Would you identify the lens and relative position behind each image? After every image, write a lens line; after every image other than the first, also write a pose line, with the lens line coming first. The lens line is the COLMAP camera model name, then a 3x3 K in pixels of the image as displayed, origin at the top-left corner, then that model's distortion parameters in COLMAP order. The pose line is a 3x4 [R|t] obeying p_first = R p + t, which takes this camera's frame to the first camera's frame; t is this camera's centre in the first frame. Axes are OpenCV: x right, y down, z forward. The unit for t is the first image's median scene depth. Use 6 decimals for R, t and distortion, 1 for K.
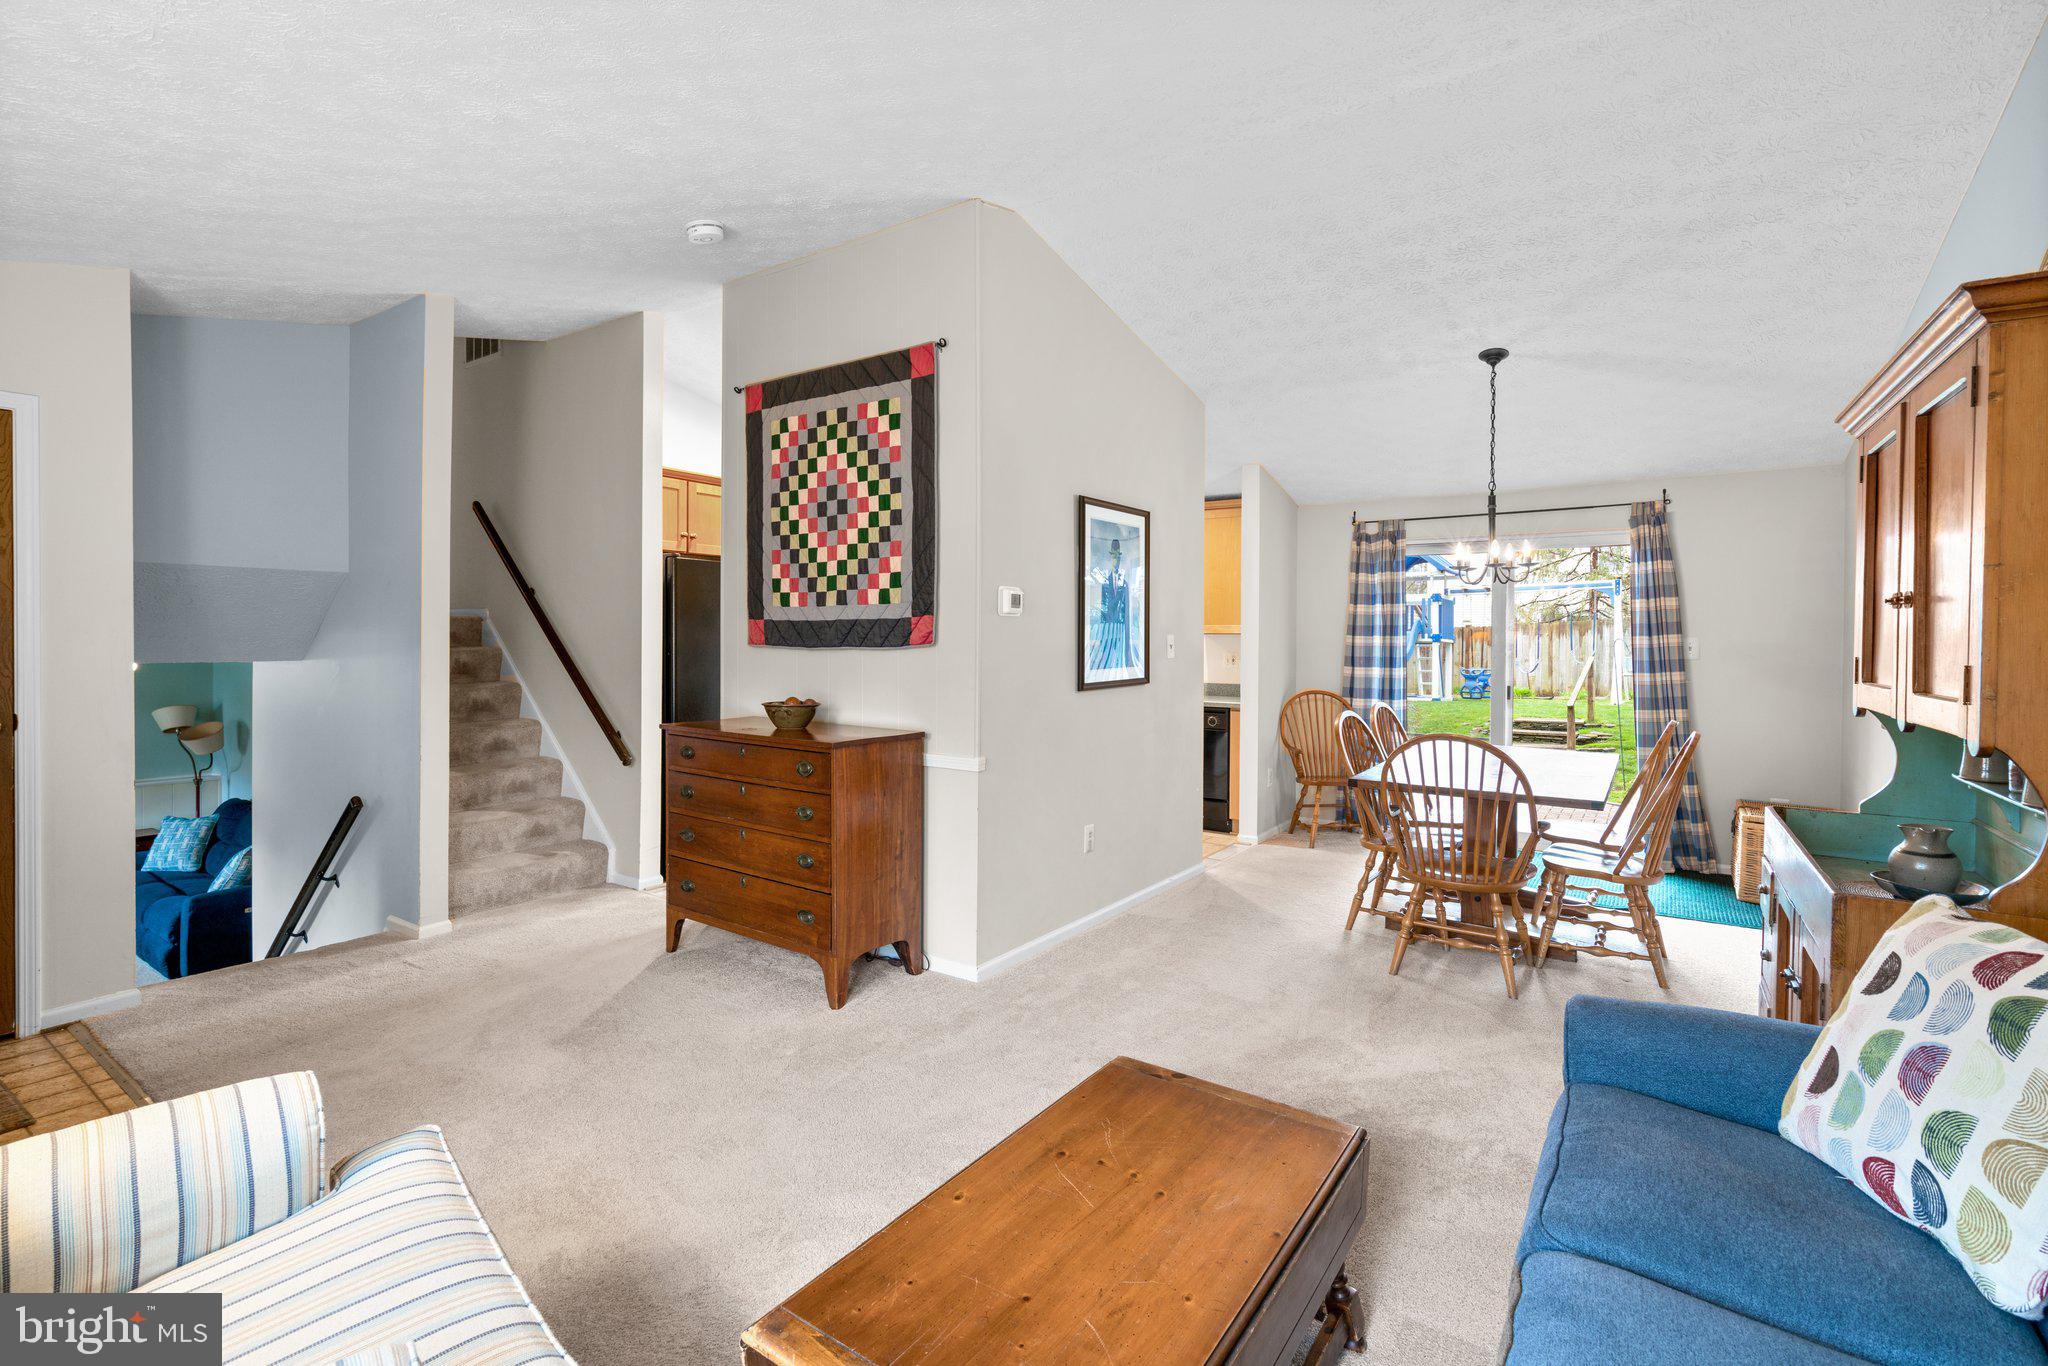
lens RADIAL K [[932.5, 0, 1029.0], [0, 932.5, 644.1], [0, 0, 1]] dist [-0.007241, 0.002295]
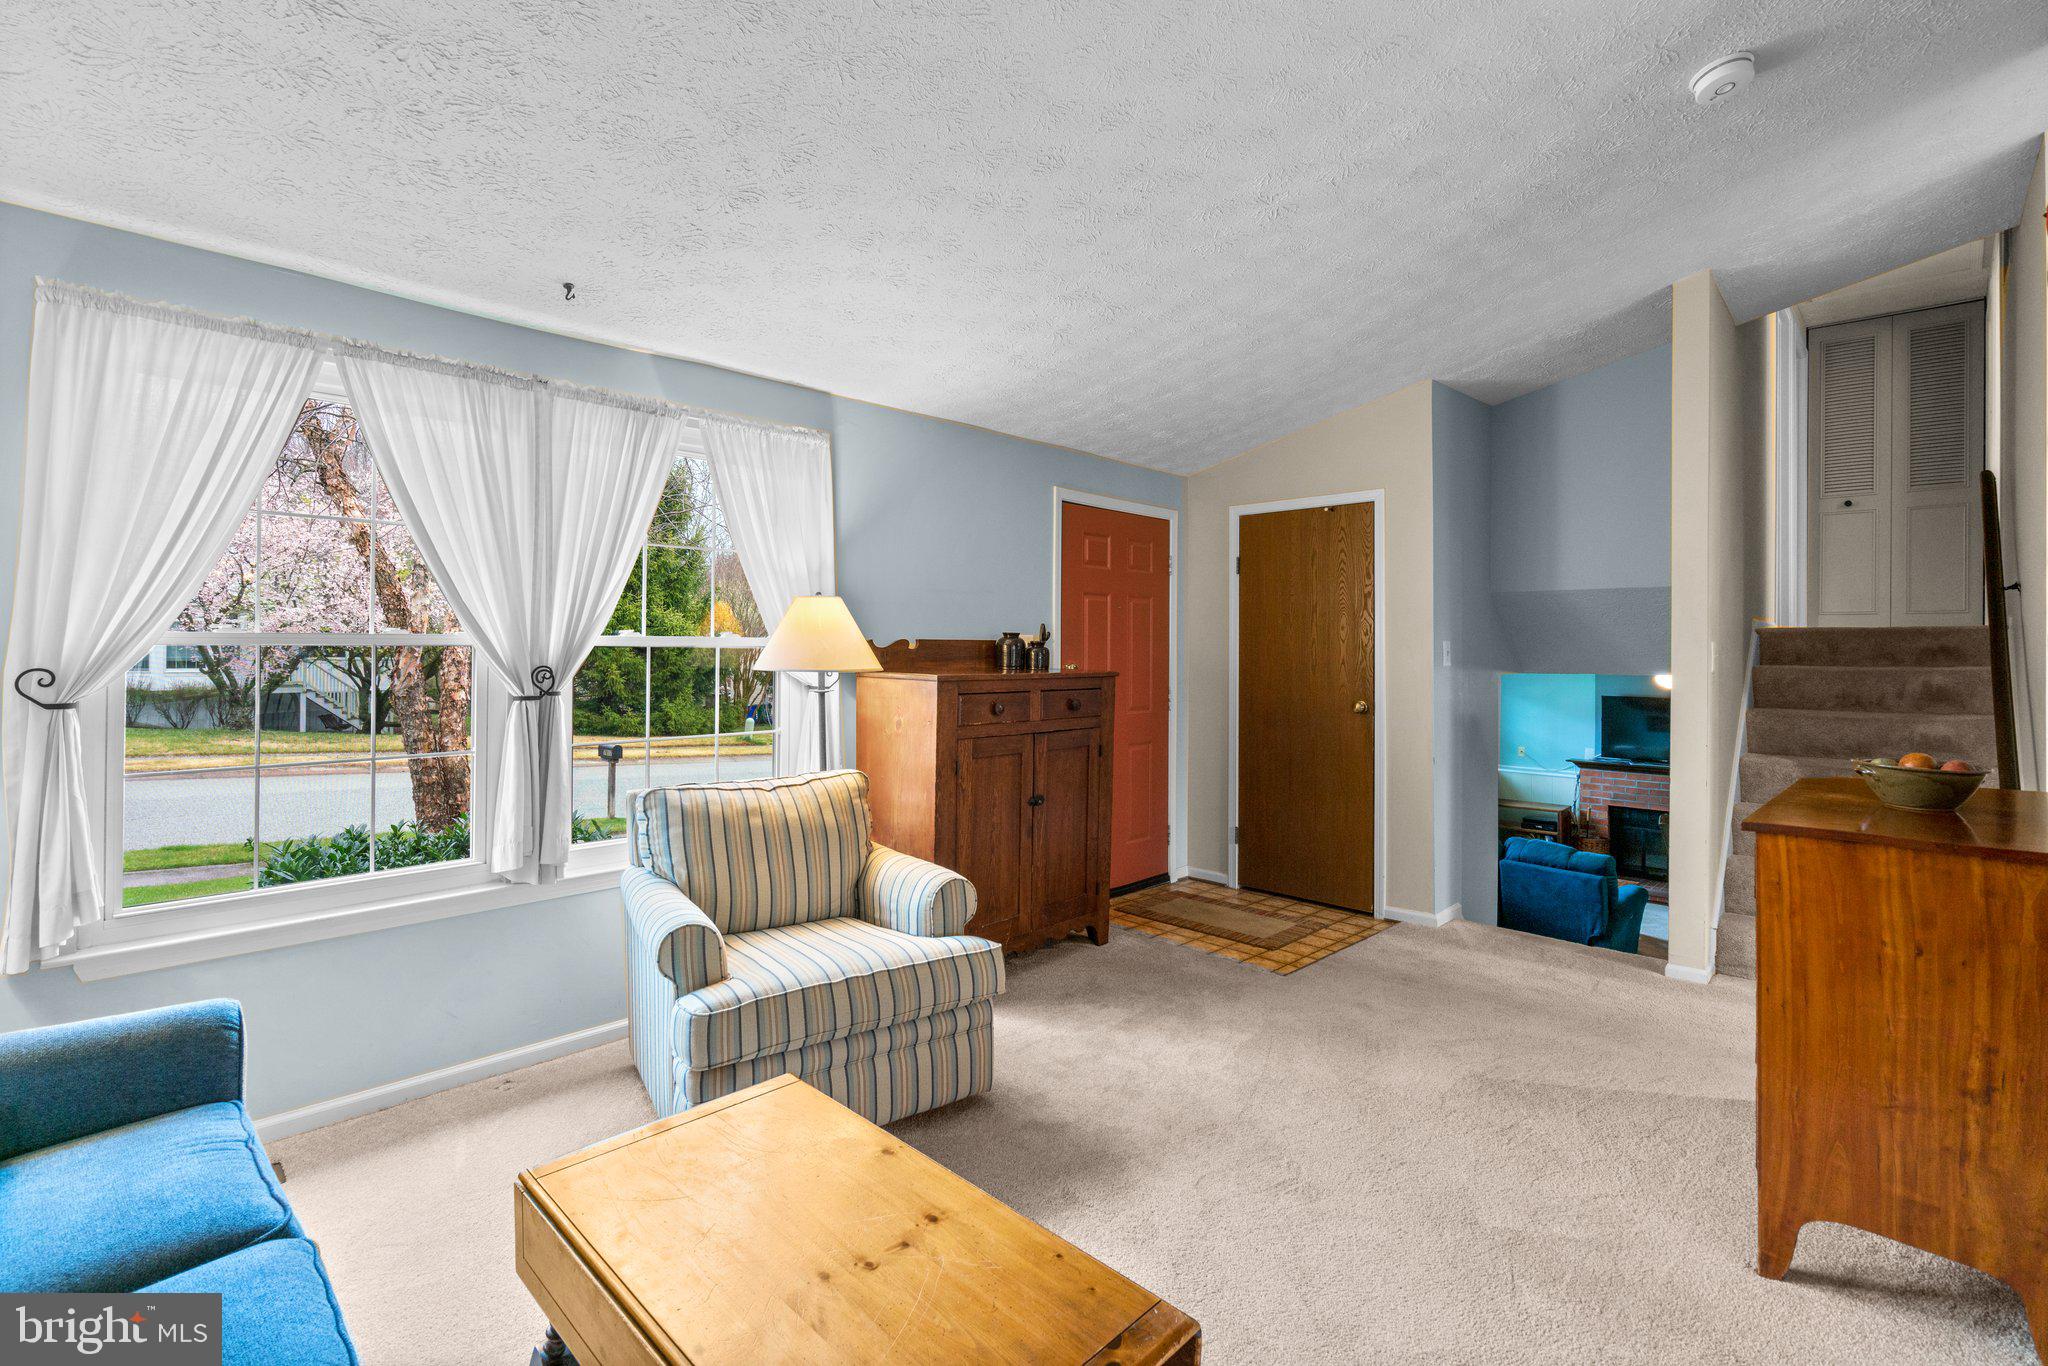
lens RADIAL K [[932.5, 0, 1011.4], [0, 932.5, 643.7], [0, 0, 1]] dist [-0.007241, 0.002295]
pose [[-0.181135, -0.010091, -0.983407, 0.414320], [-0.012764, 0.999887, -0.007910, 0.000657], [0.983375, 0.011119, -0.181243, 0.567122]]
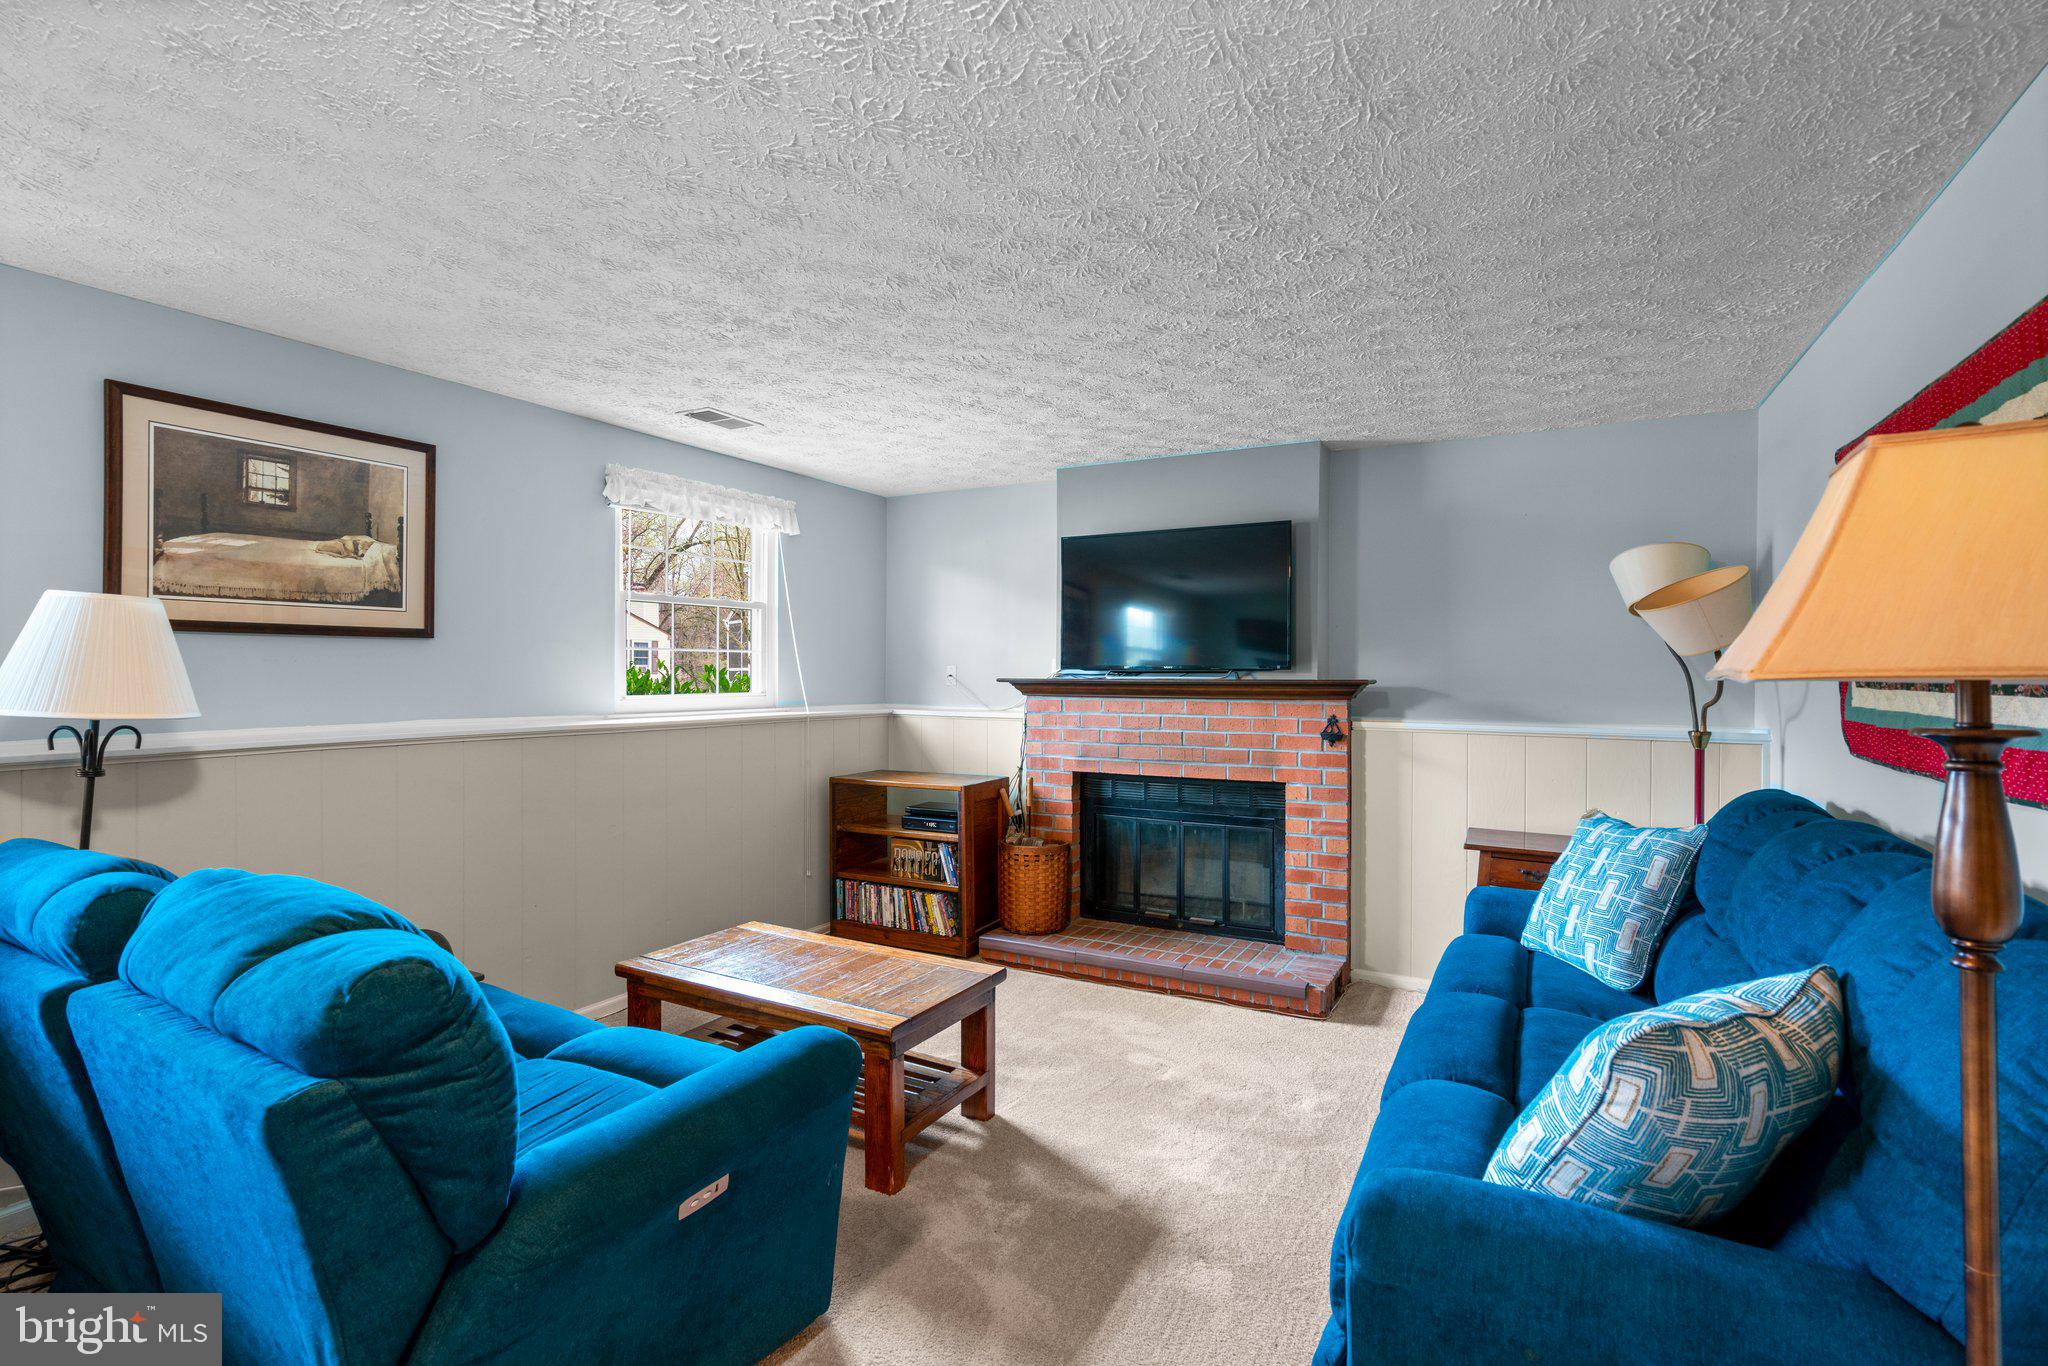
lens RADIAL K [[932.5, 0, 1031.6], [0, 932.5, 667.6], [0, 0, 1]] dist [-0.007241, 0.002295]
pose [[0.096426, -0.005714, -0.995324, -1.224065], [-0.007999, 0.999947, -0.006515, 0.280263], [0.995308, 0.008589, 0.096376, 1.559840]]
